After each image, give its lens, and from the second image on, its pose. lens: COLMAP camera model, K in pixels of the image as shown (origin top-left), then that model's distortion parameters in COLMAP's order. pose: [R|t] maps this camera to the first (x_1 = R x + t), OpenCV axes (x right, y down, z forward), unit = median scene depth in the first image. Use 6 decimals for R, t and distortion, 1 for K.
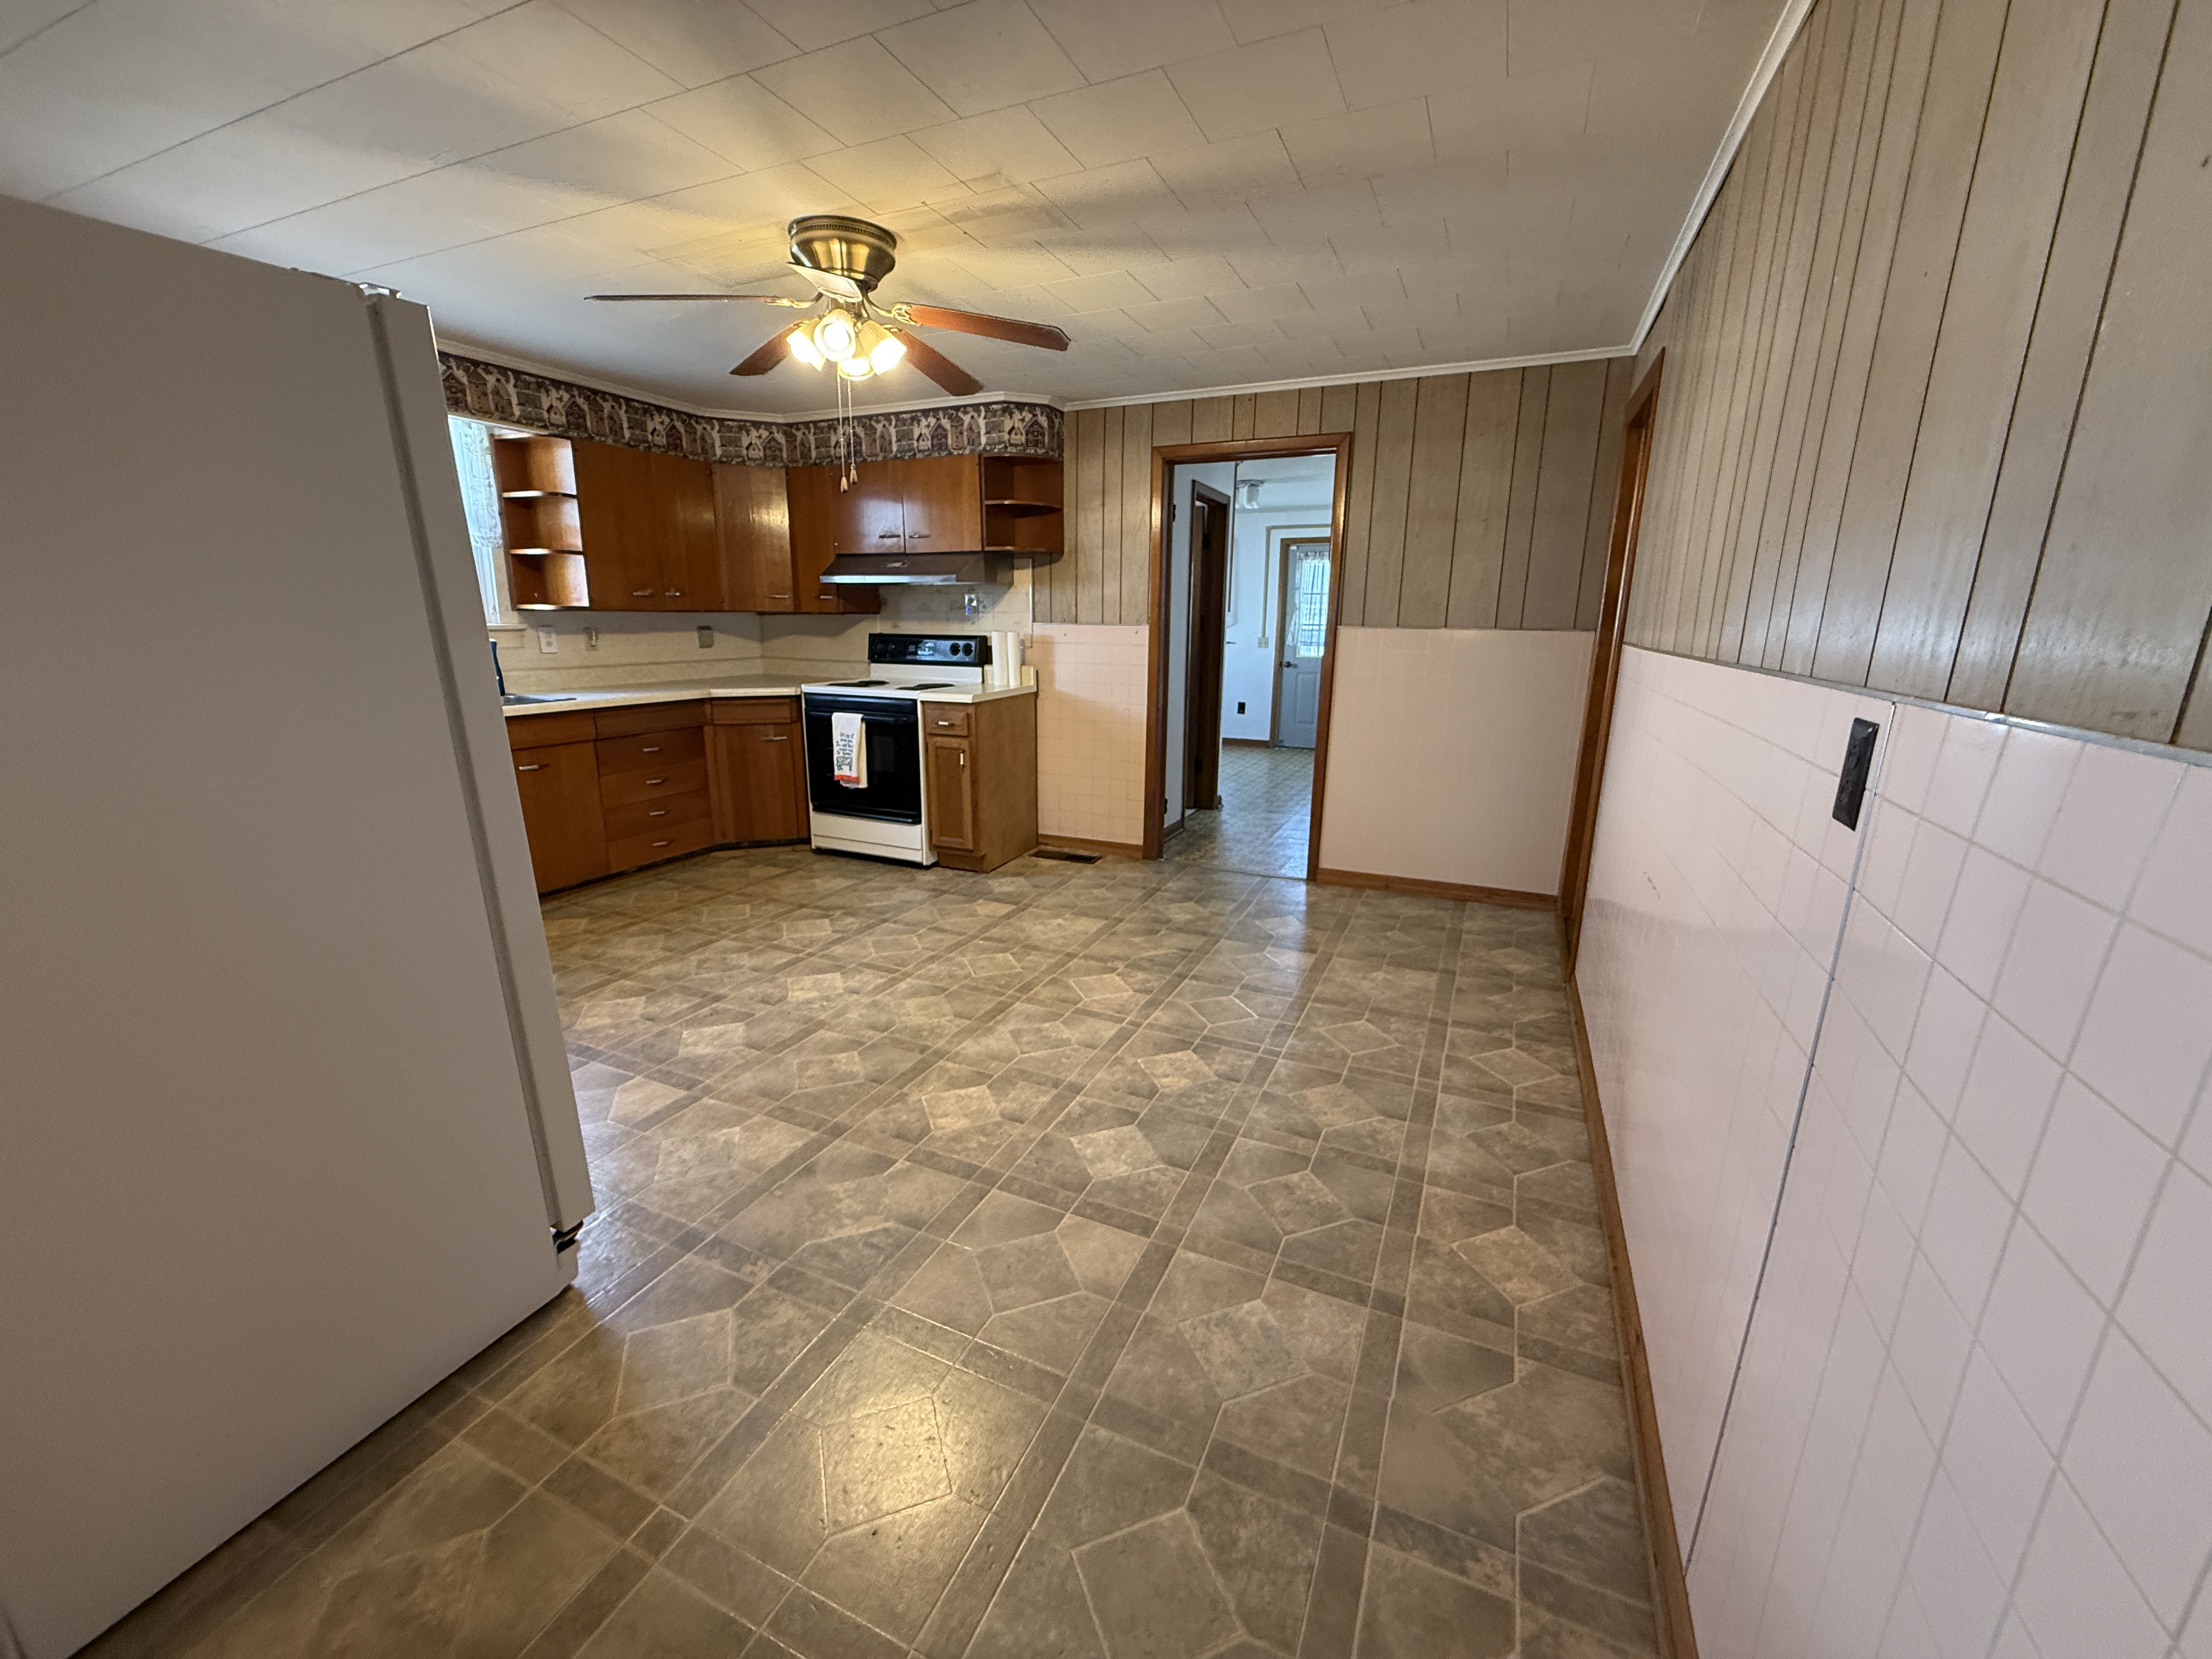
lens RADIAL K [[883.7, 0, 1102.7], [0, 883.7, 825.8], [0, 0, 1]] dist [0.000763, -0.000068]
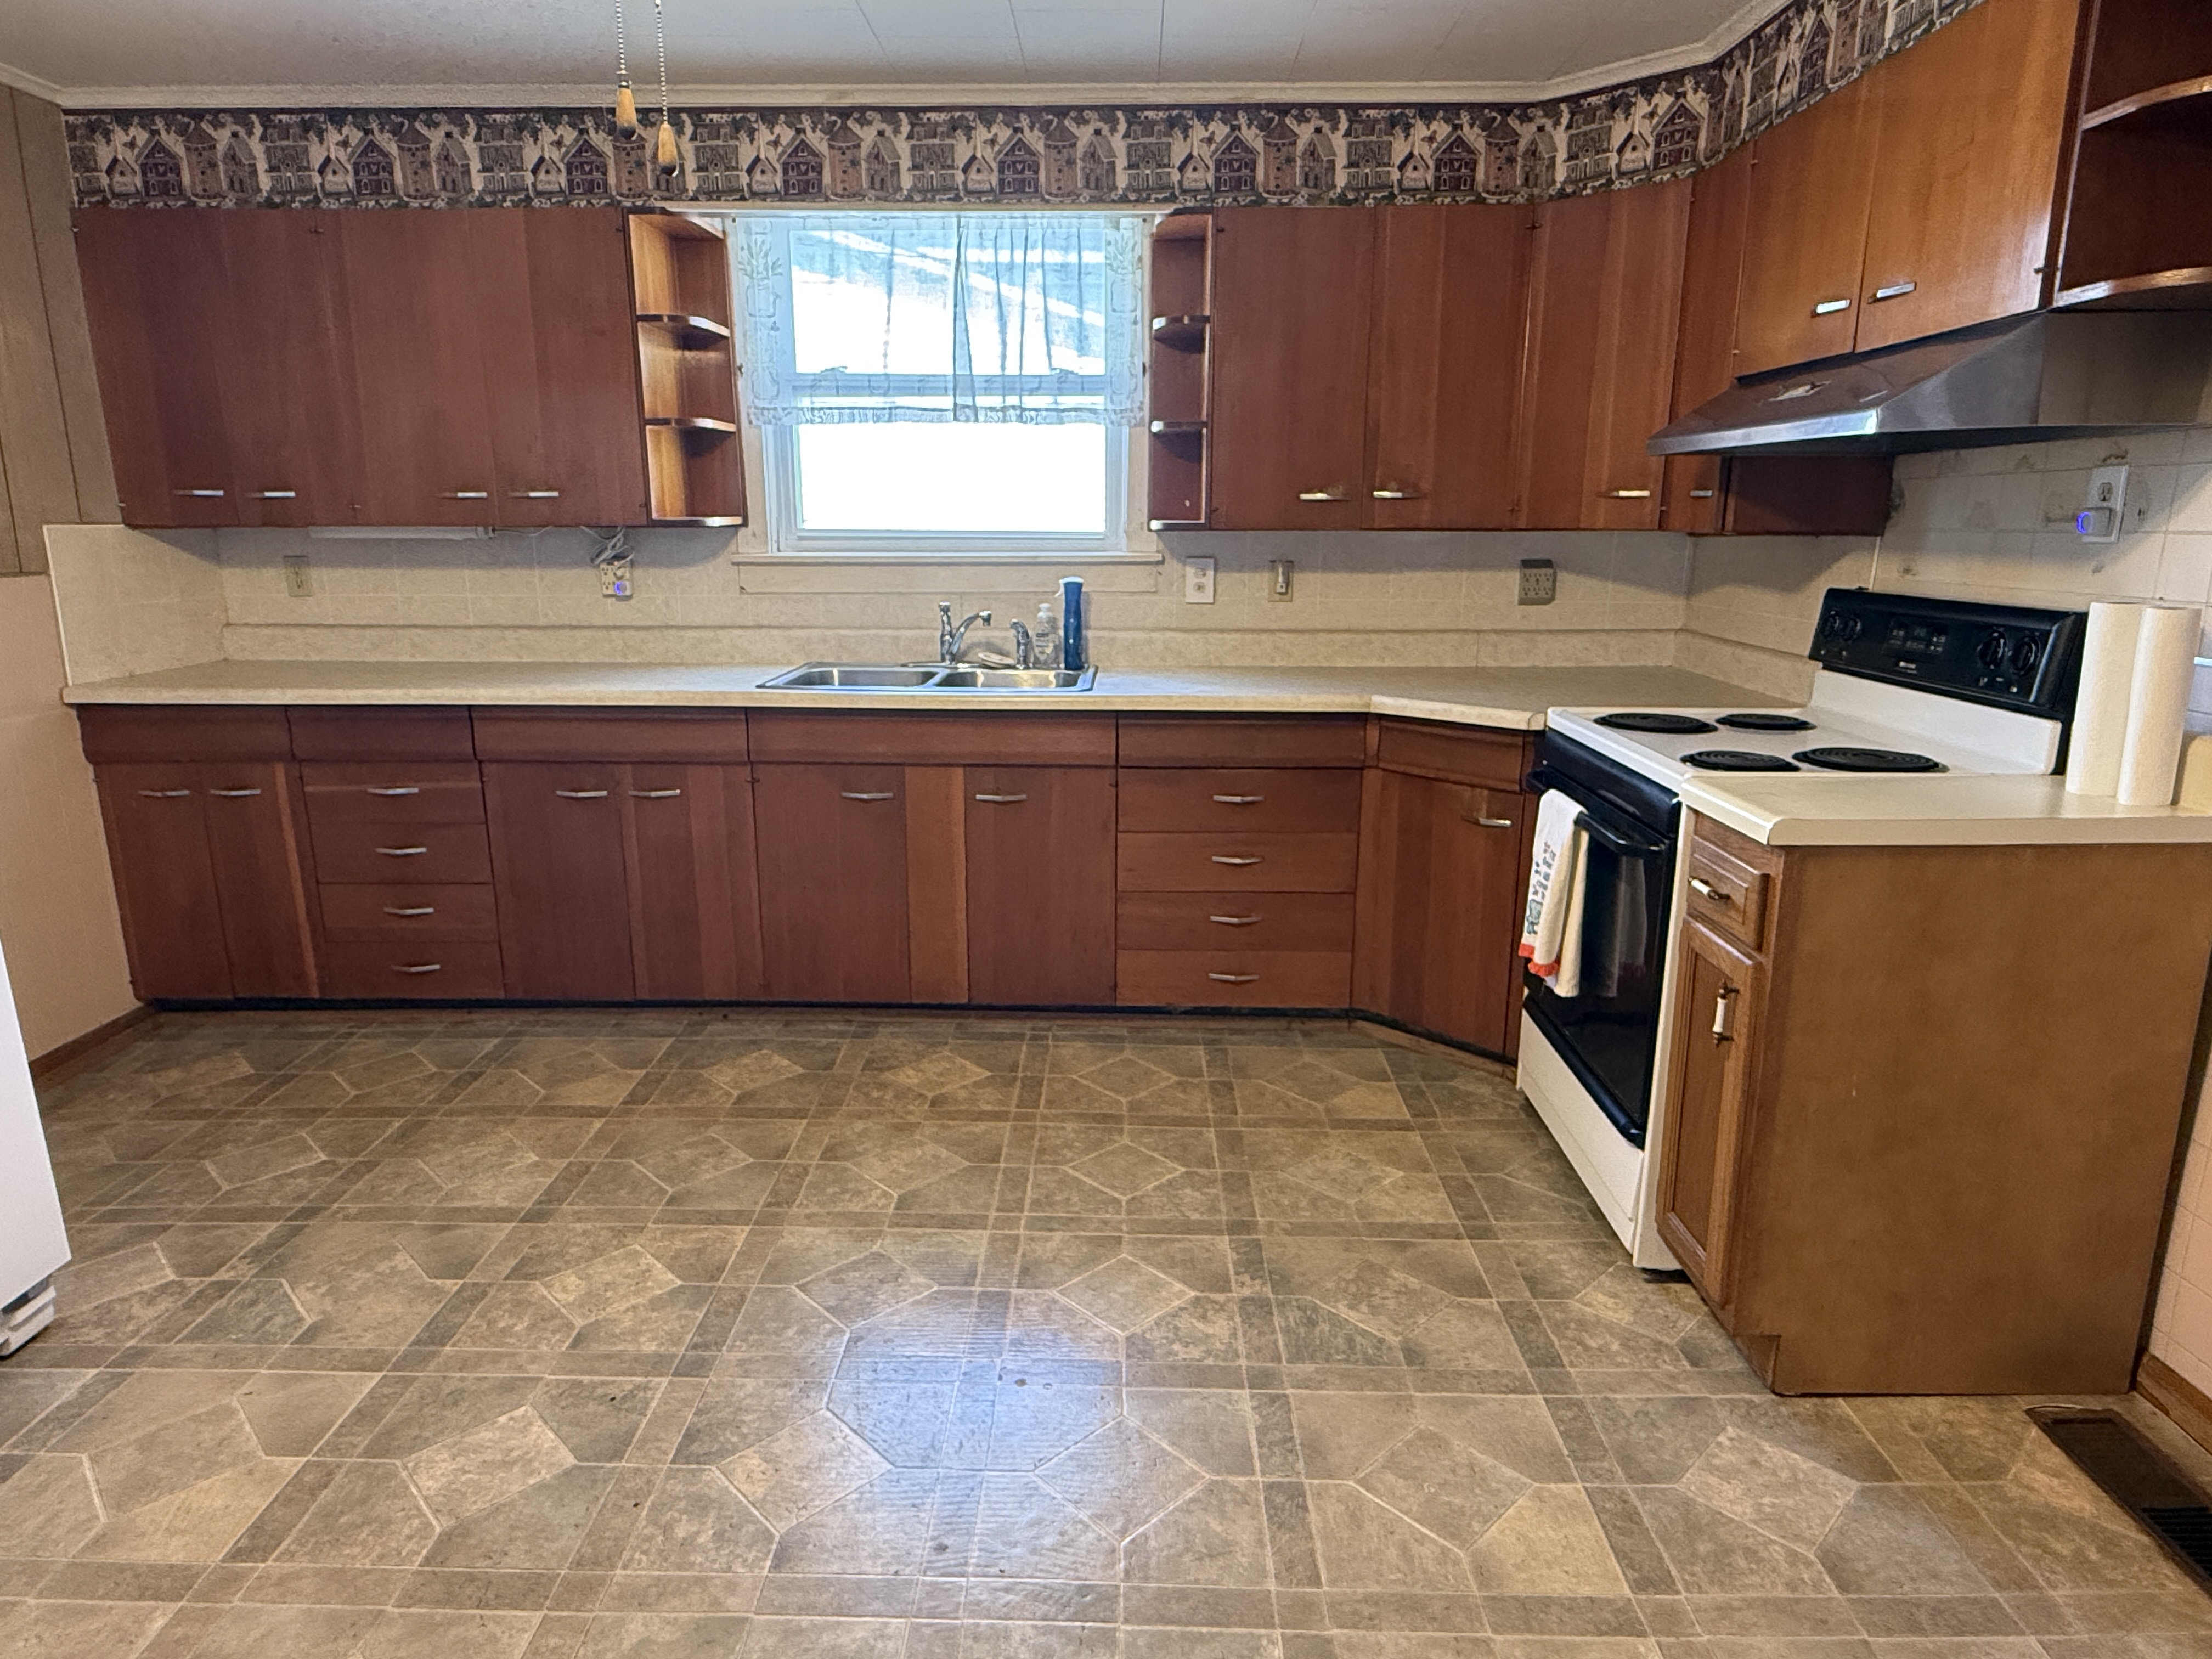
lens RADIAL K [[1317.4, 0, 1105.8], [0, 1317.4, 824.1], [0, 0, 1]] dist [-0.002317, 0.002194]
pose [[0.392178, 0.199415, -0.898015, 0.183744], [-0.209841, 0.969875, 0.123731, -0.182727], [0.895636, 0.139916, 0.422209, 0.738123]]
